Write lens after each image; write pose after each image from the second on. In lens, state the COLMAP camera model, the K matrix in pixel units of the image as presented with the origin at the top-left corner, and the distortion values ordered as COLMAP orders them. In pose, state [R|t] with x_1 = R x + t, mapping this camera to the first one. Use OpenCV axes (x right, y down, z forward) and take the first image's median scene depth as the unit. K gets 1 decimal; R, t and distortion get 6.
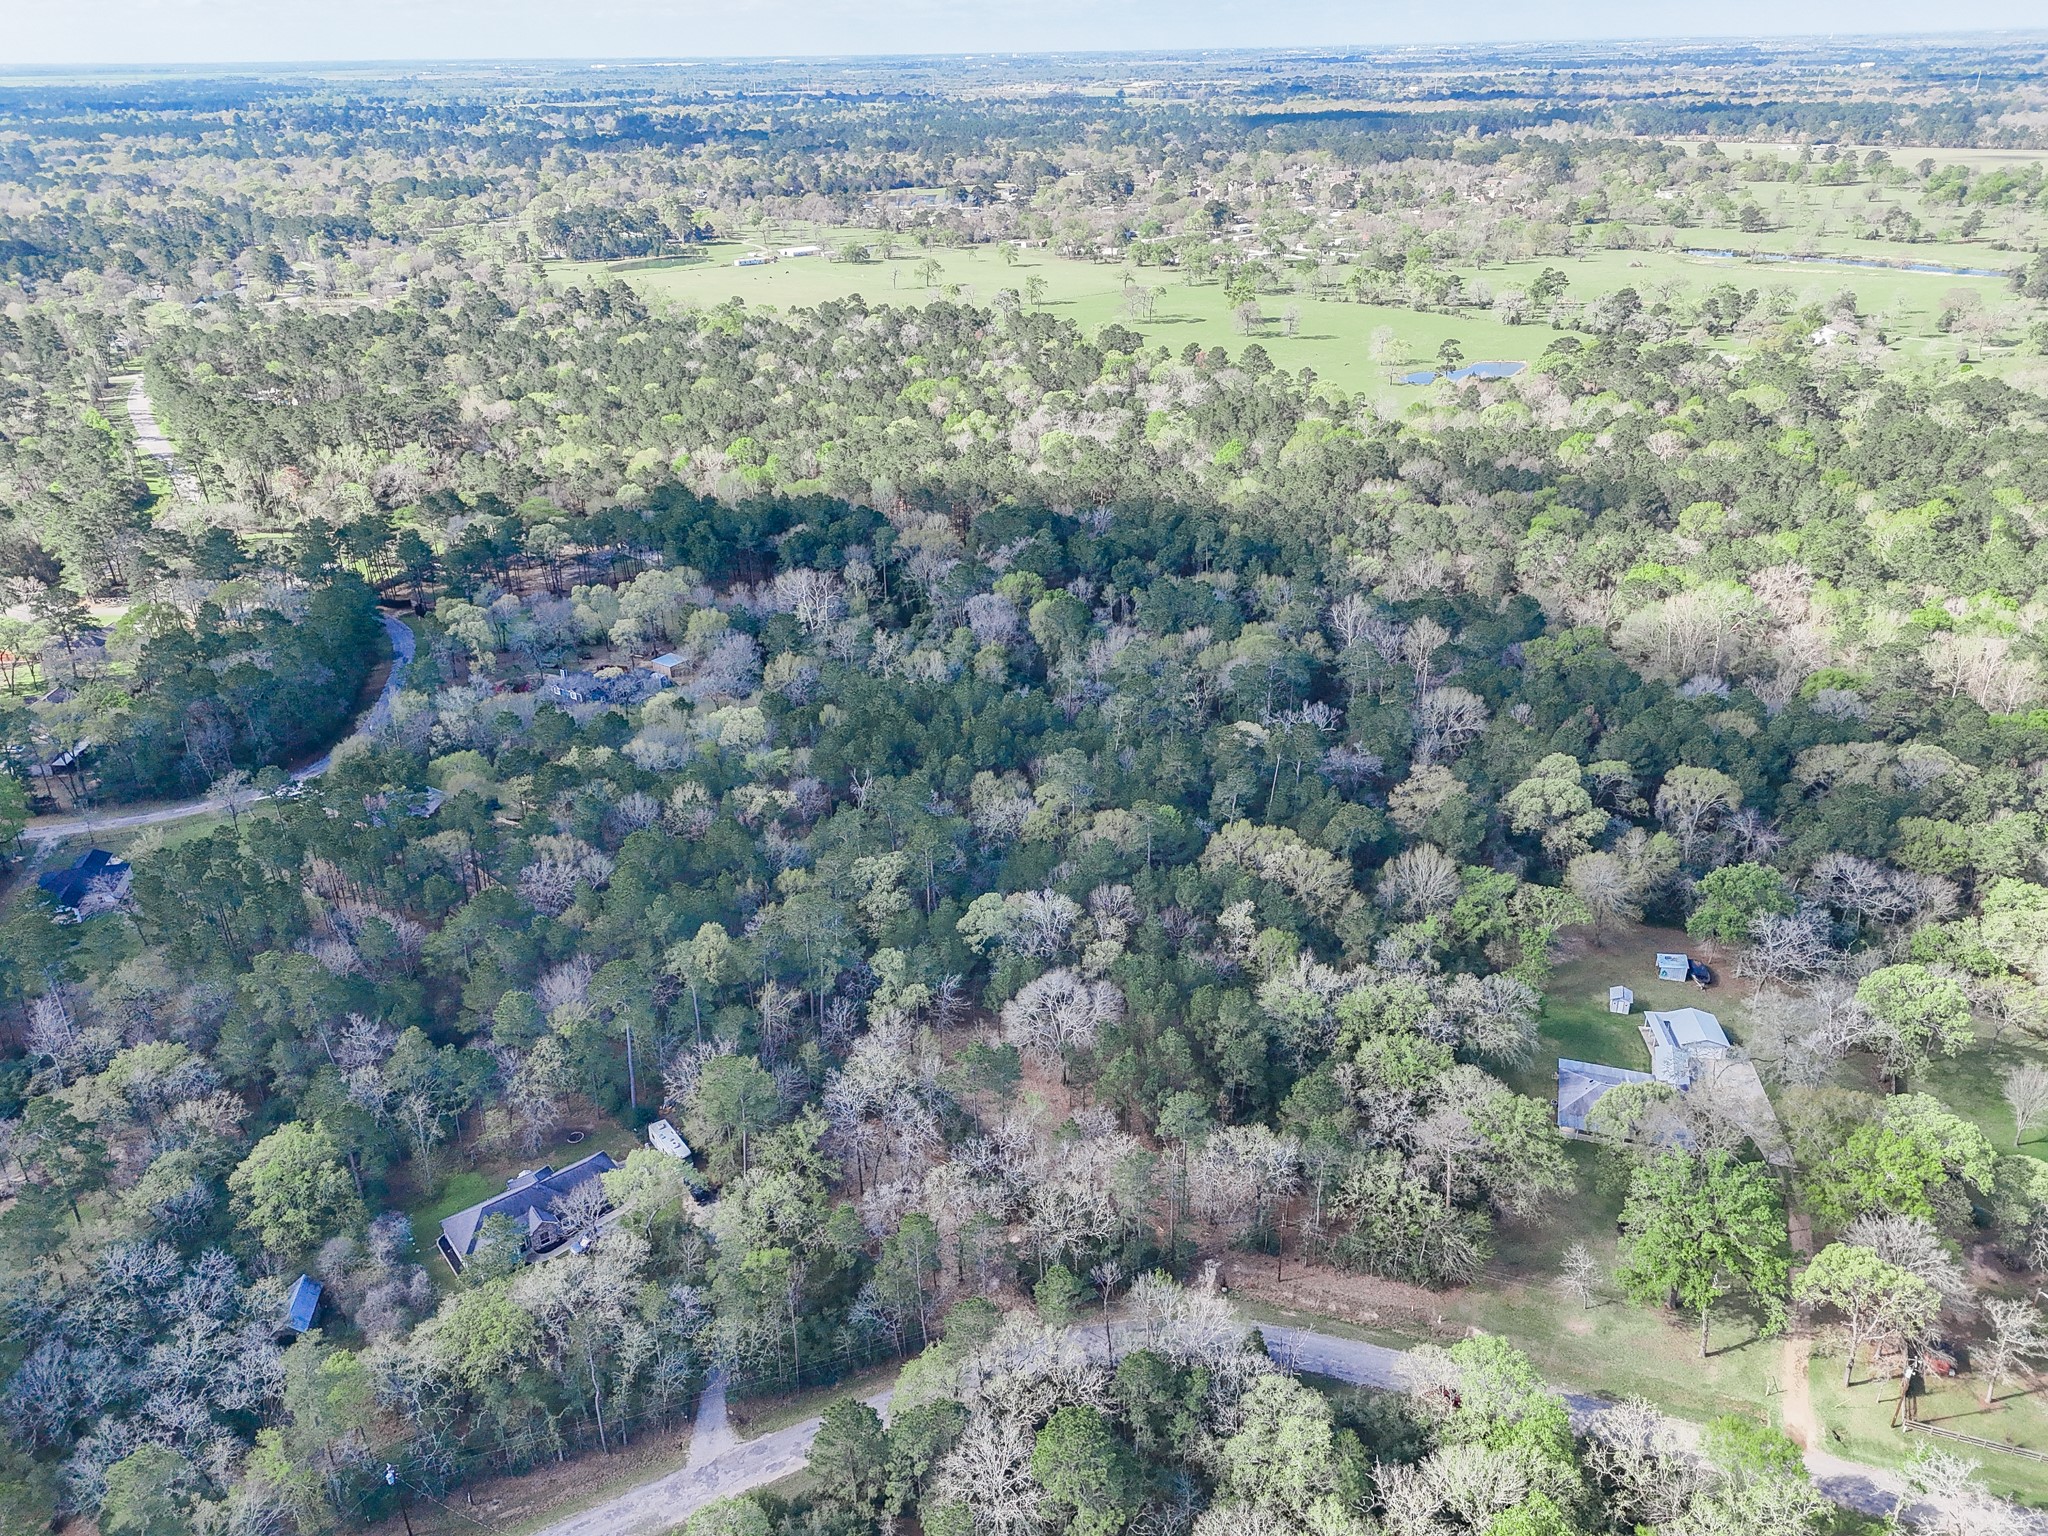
lens RADIAL K [[1504.2, 0, 1017.1], [0, 1504.2, 777.3], [0, 0, 1]] dist [0.068068, -0.055293]
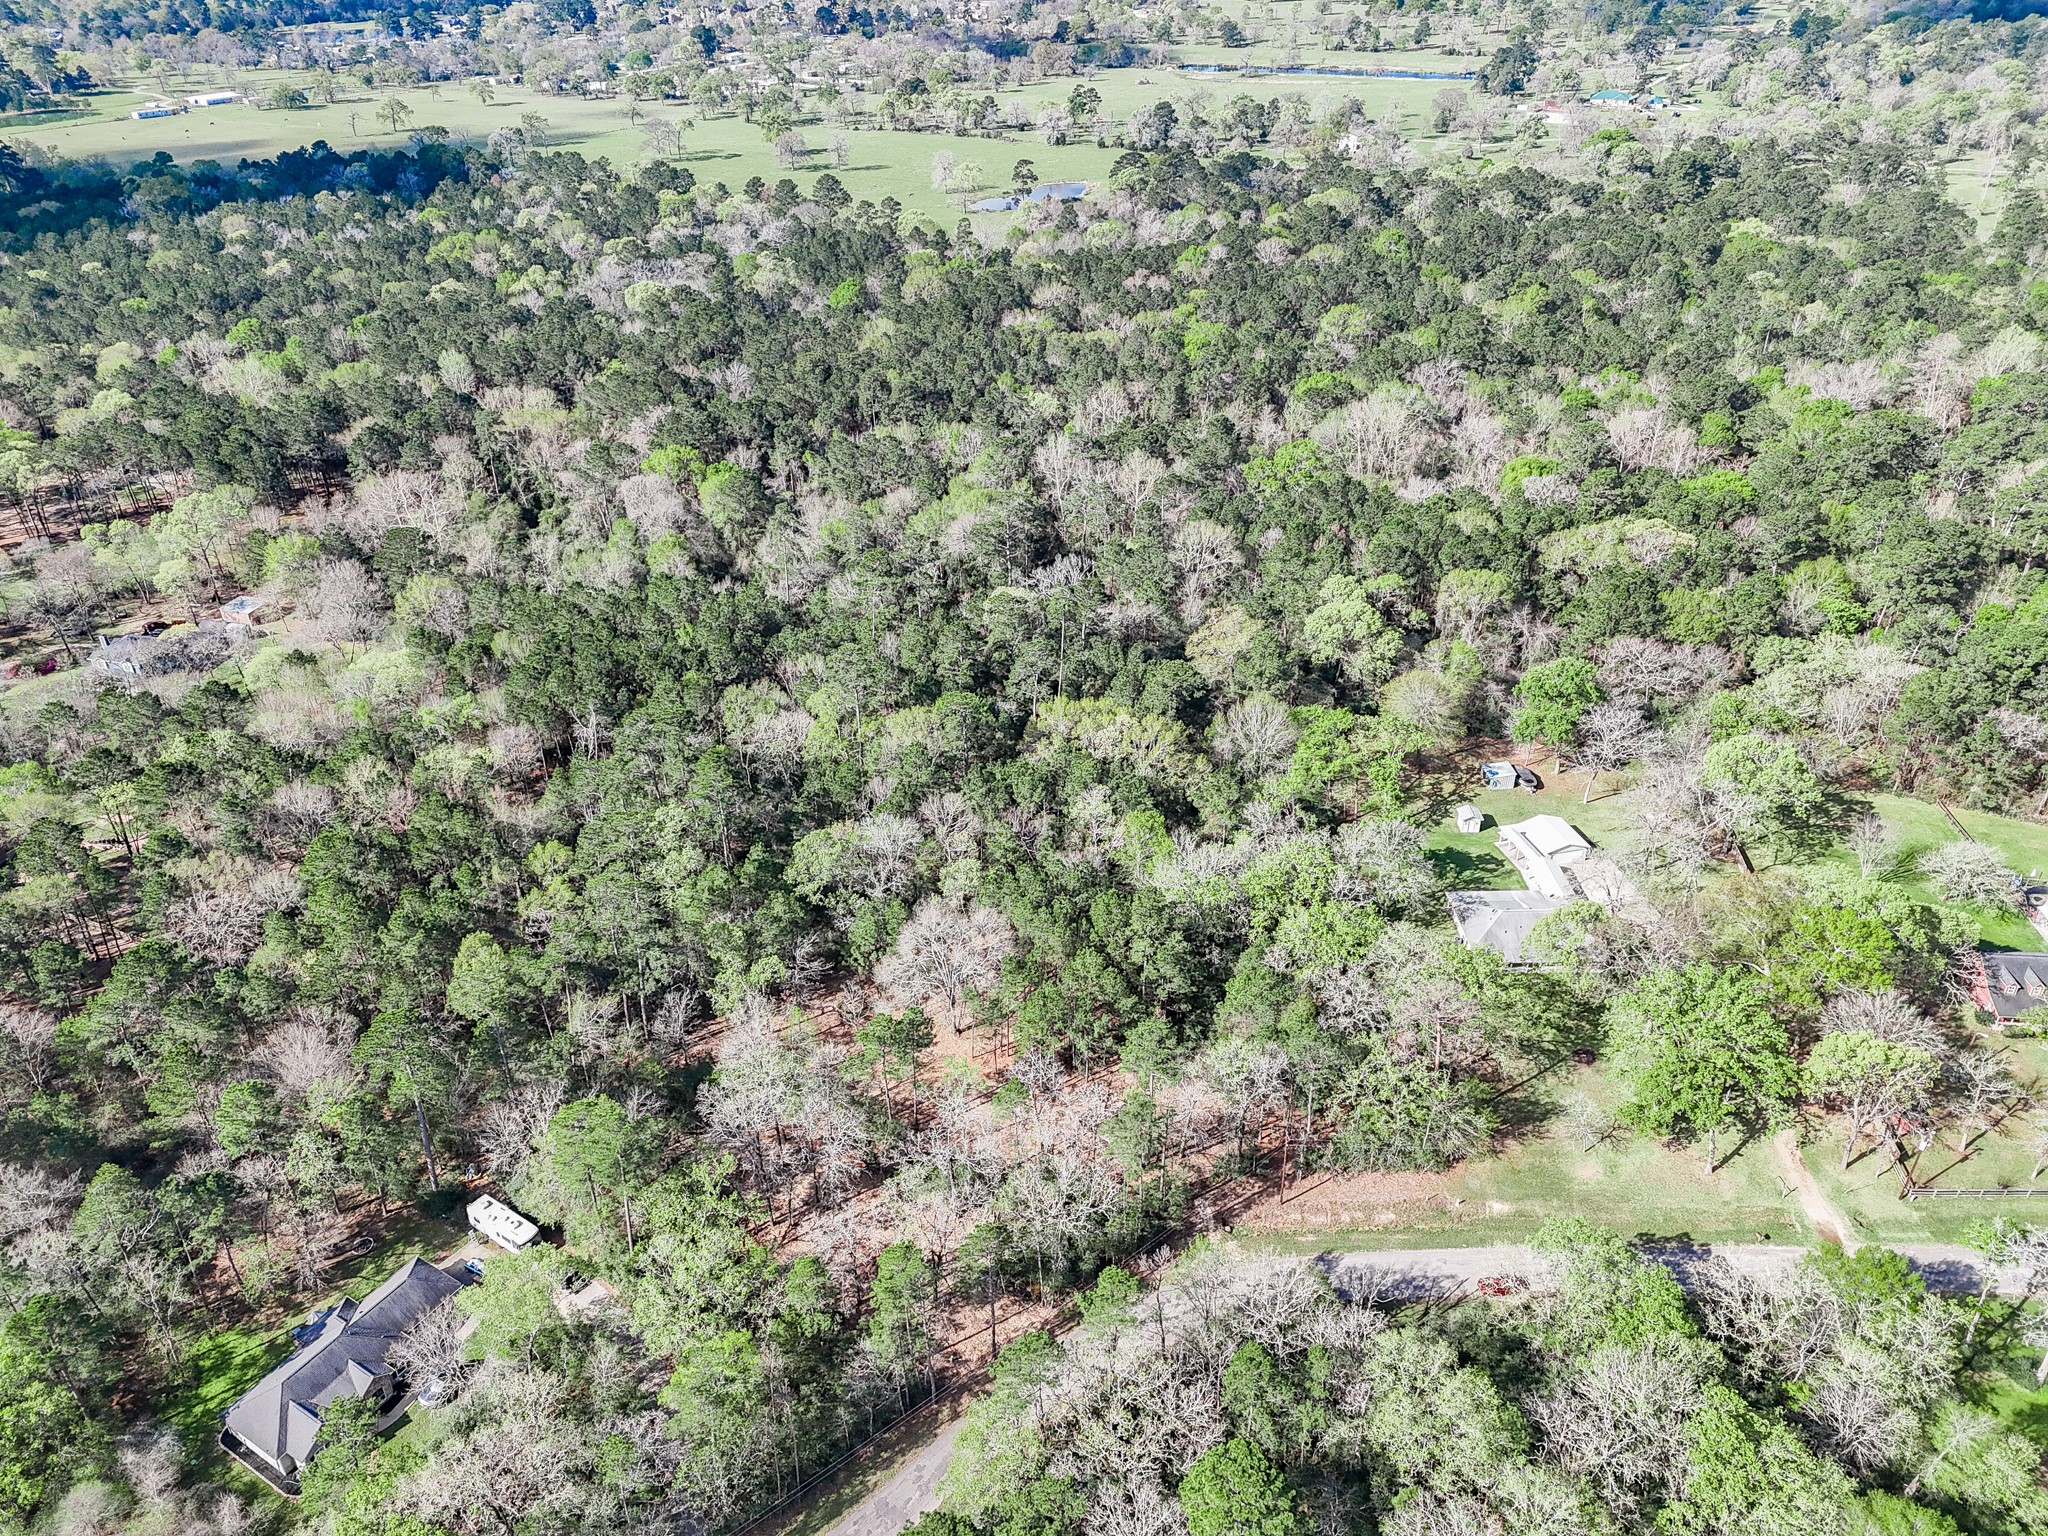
lens RADIAL K [[1504.2, 0, 1023.0], [0, 1504.2, 773.6], [0, 0, 1]] dist [0.068068, -0.055293]
pose [[0.941720, -0.170473, 0.290004, -0.089380], [0.145001, 0.983593, 0.107327, -0.016414], [-0.303542, -0.059021, 0.950988, 0.103798]]
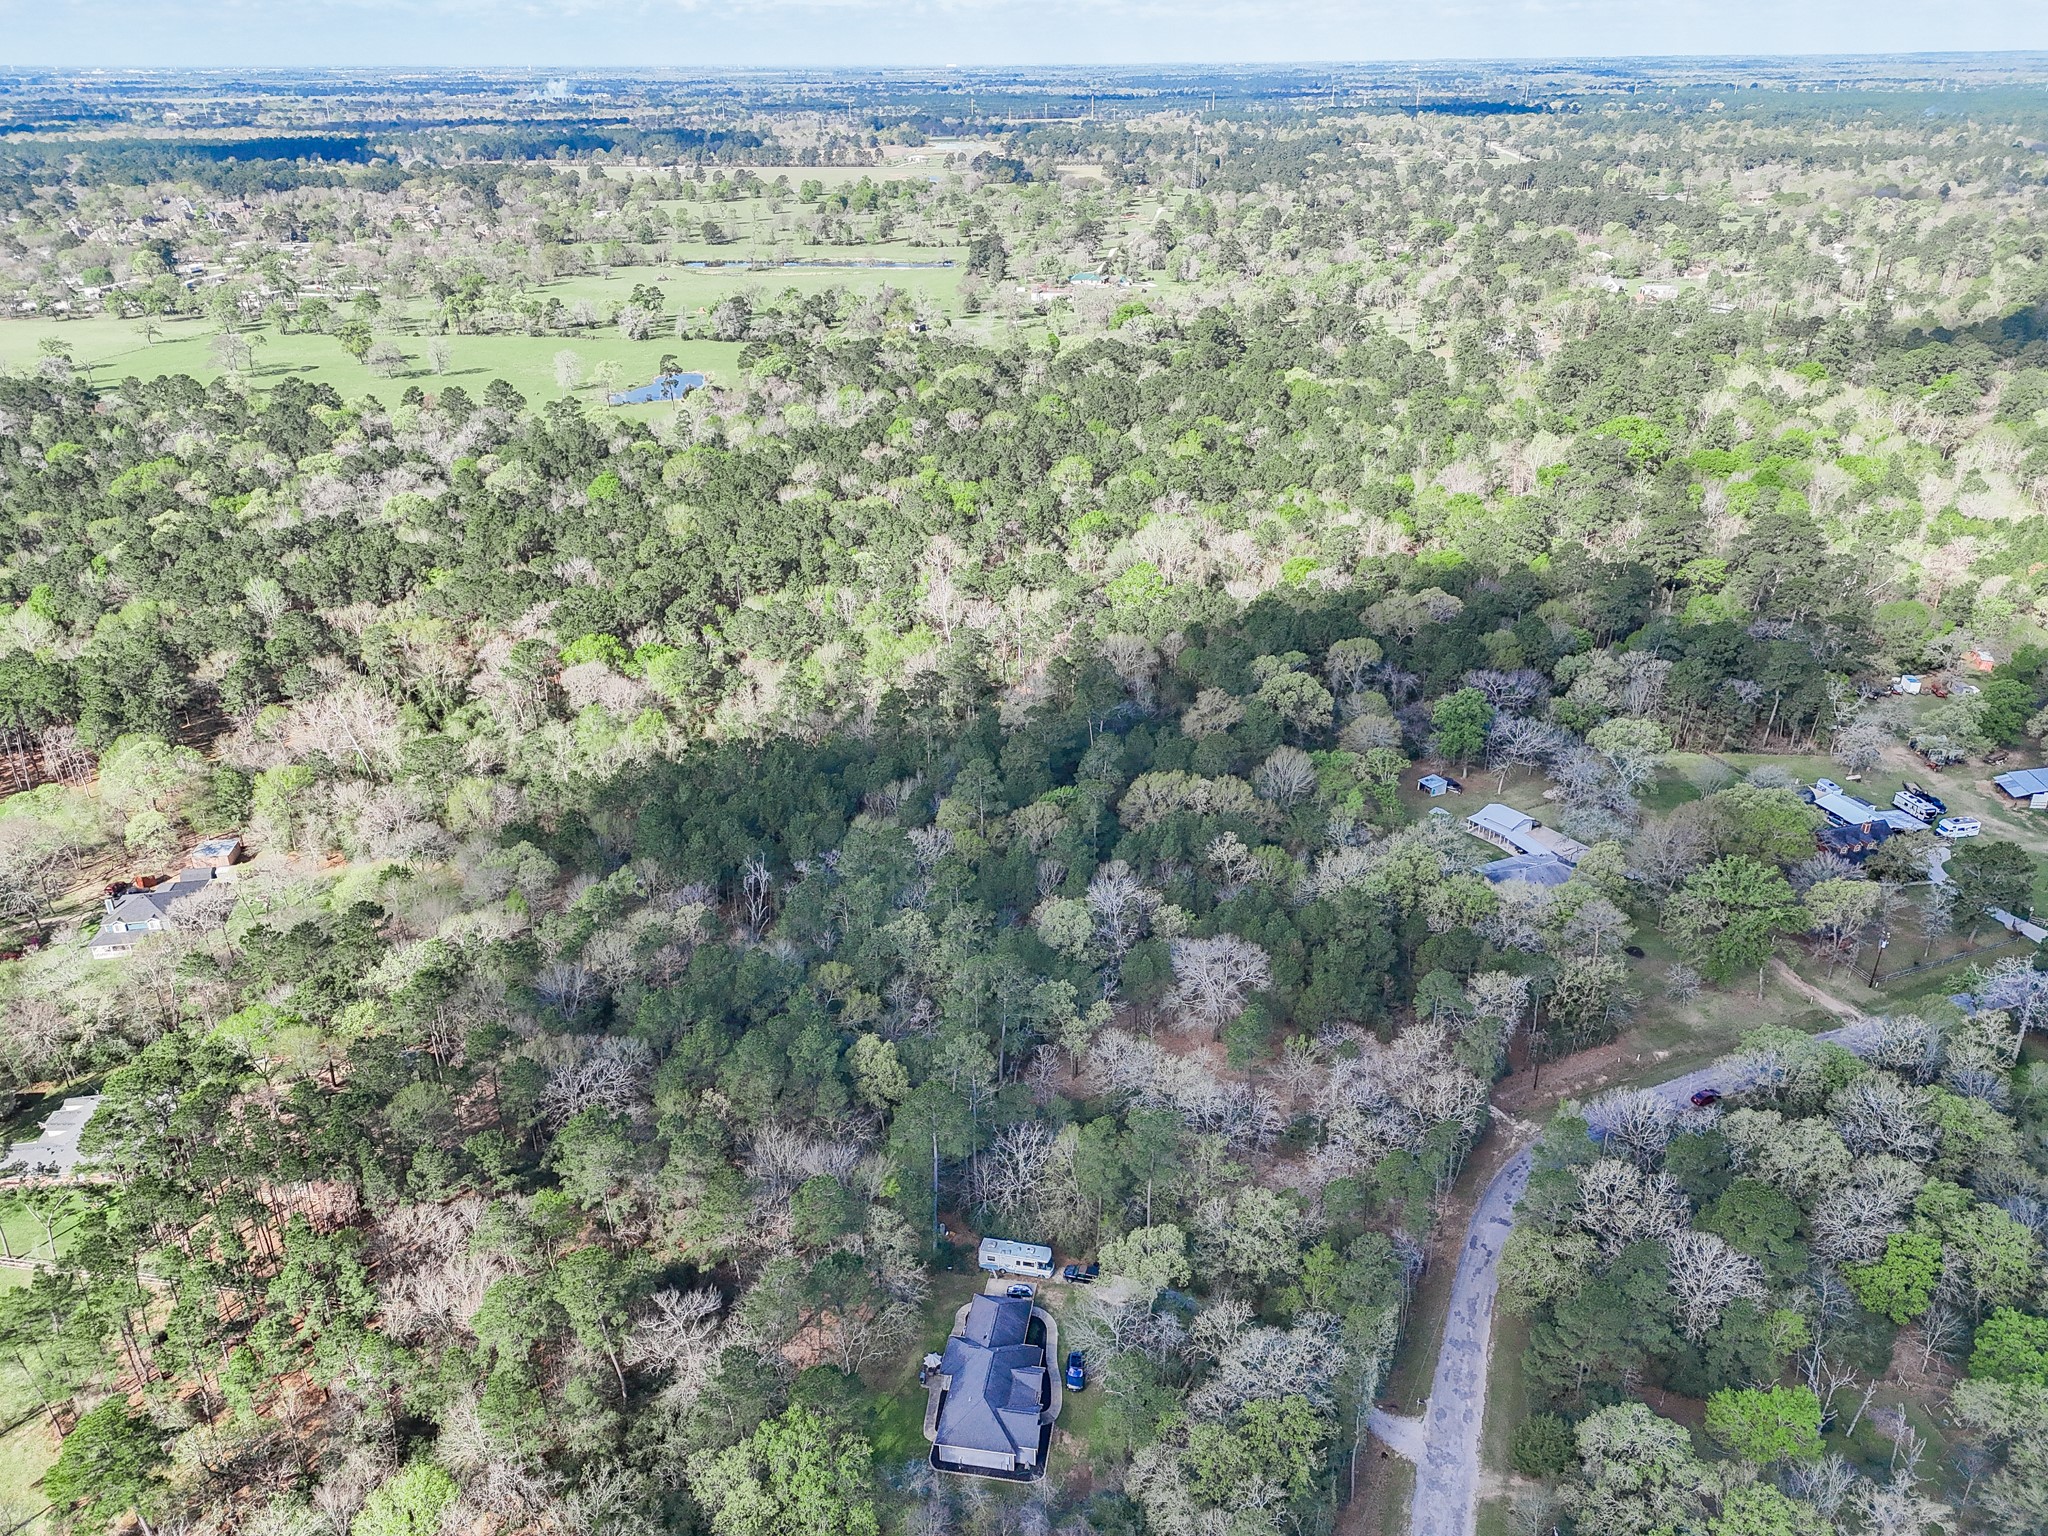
lens RADIAL K [[1504.2, 0, 1015.5], [0, 1504.2, 773.3], [0, 0, 1]] dist [0.068068, -0.055293]
pose [[0.736718, -0.279097, 0.615915, -0.383676], [0.289755, 0.953284, 0.085388, -0.060315], [-0.610974, 0.115557, 0.783171, 0.138642]]
